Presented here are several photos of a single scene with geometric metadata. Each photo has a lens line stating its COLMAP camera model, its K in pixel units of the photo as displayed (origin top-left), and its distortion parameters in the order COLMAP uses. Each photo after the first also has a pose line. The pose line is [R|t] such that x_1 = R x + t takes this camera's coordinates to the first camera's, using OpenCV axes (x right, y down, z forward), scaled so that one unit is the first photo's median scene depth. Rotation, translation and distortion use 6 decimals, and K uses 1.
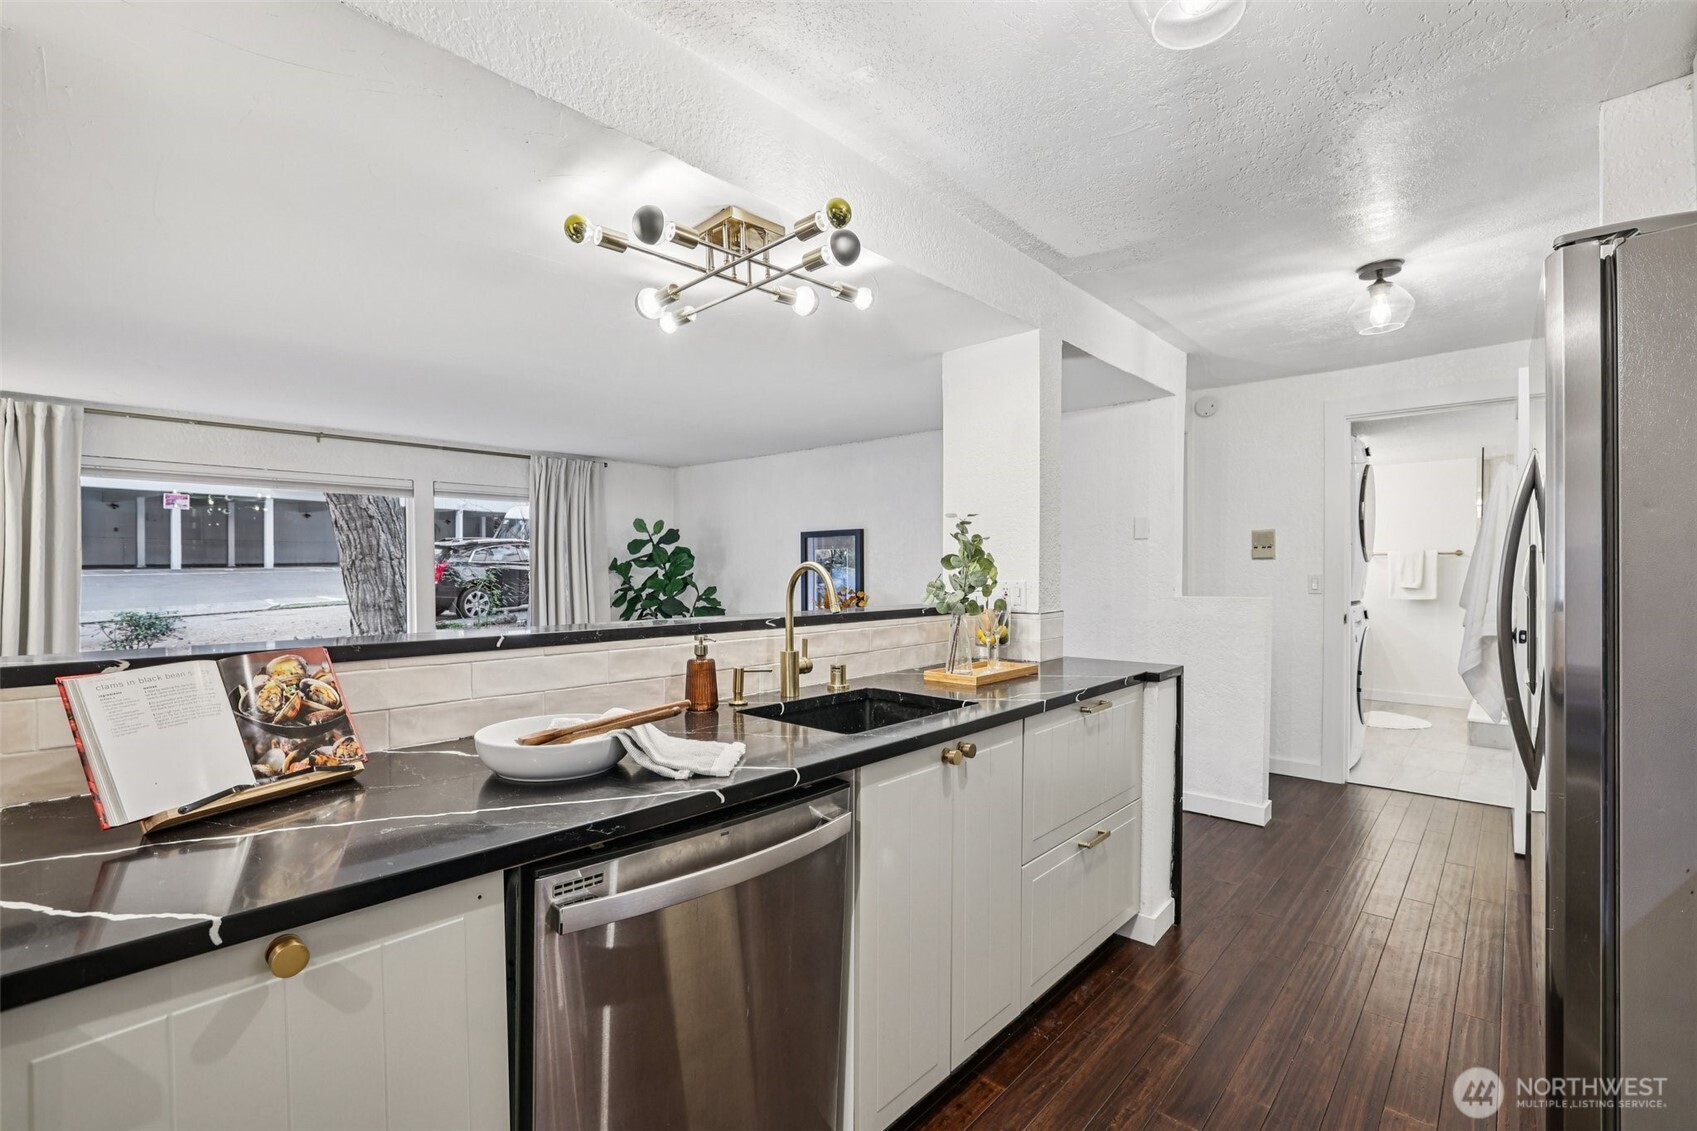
lens RADIAL K [[740.1, 0, 850.2], [0, 740.1, 561.7], [0, 0, 1]] dist [-0.053414, 0.019442]
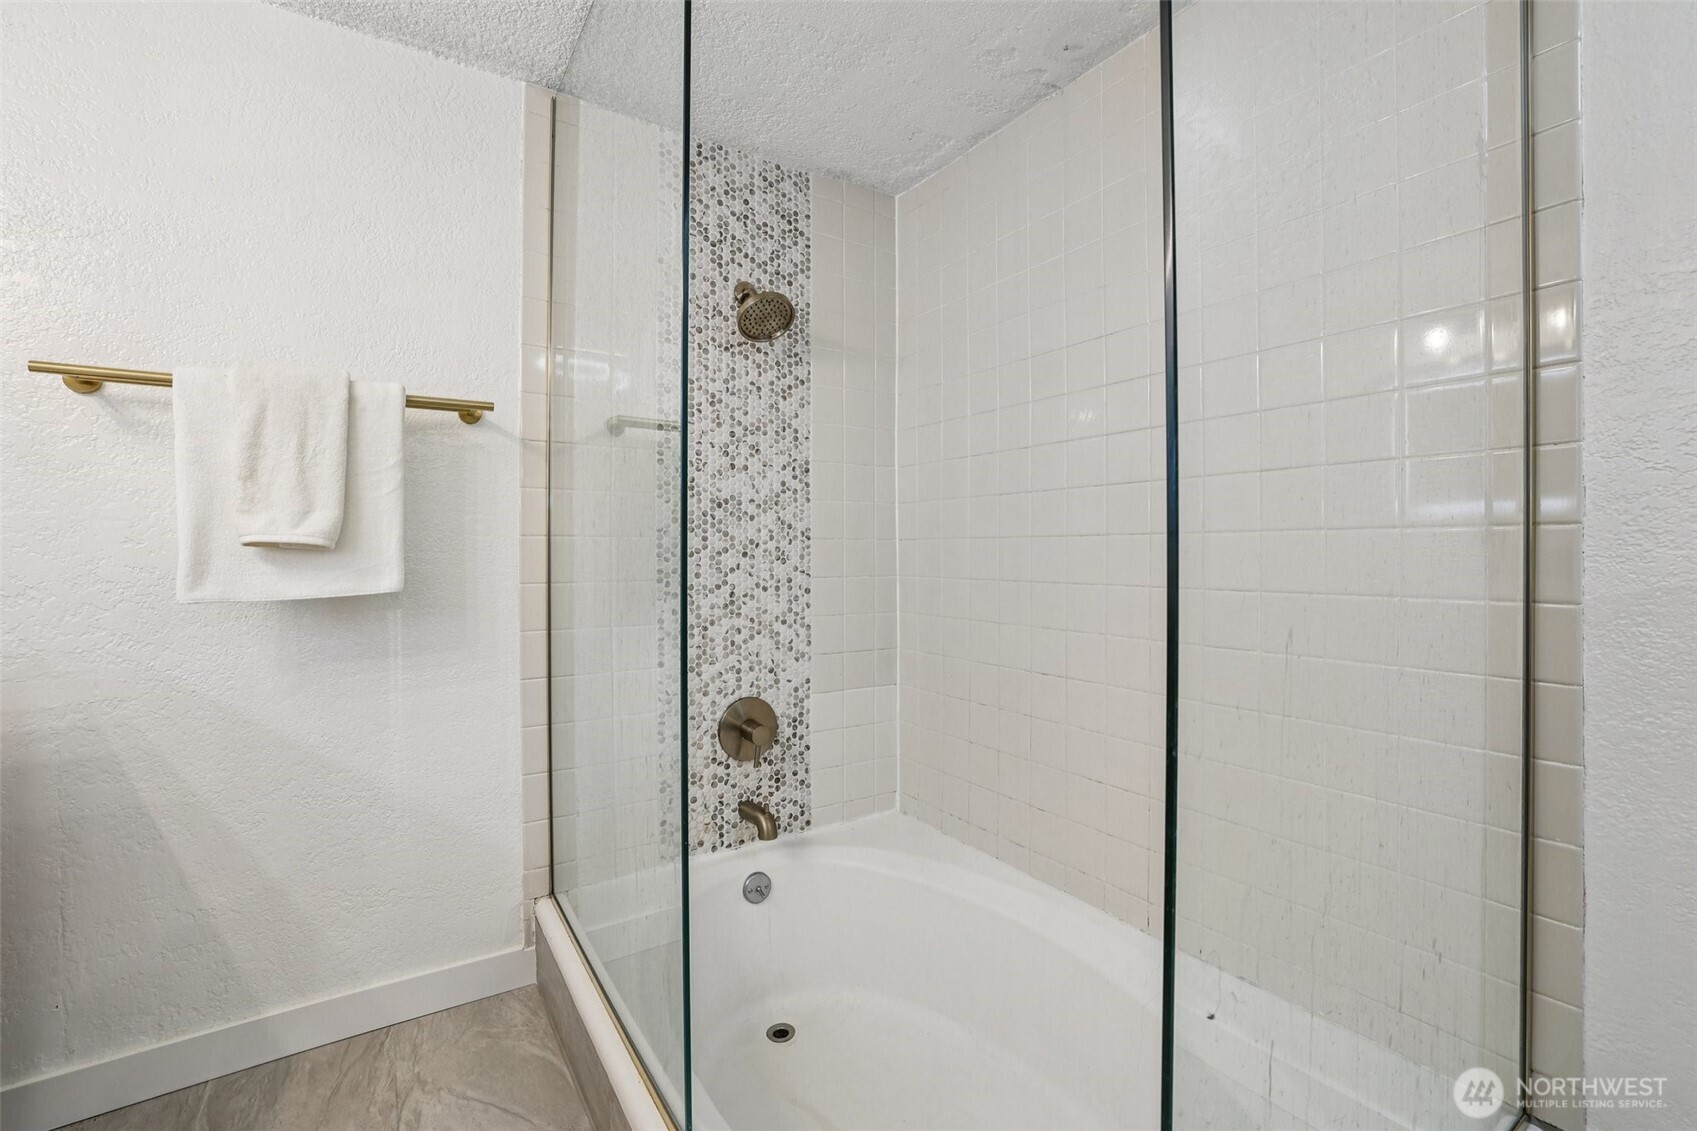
lens RADIAL K [[726.0, 0, 839.9], [0, 726.0, 553.8], [0, 0, 1]] dist [-0.051784, 0.019301]
pose [[0.237518, -0.008945, 0.971342, 0.617021], [0.000382, 0.999958, 0.009115, 0.037311], [-0.971383, -0.001793, 0.237511, 0.799117]]
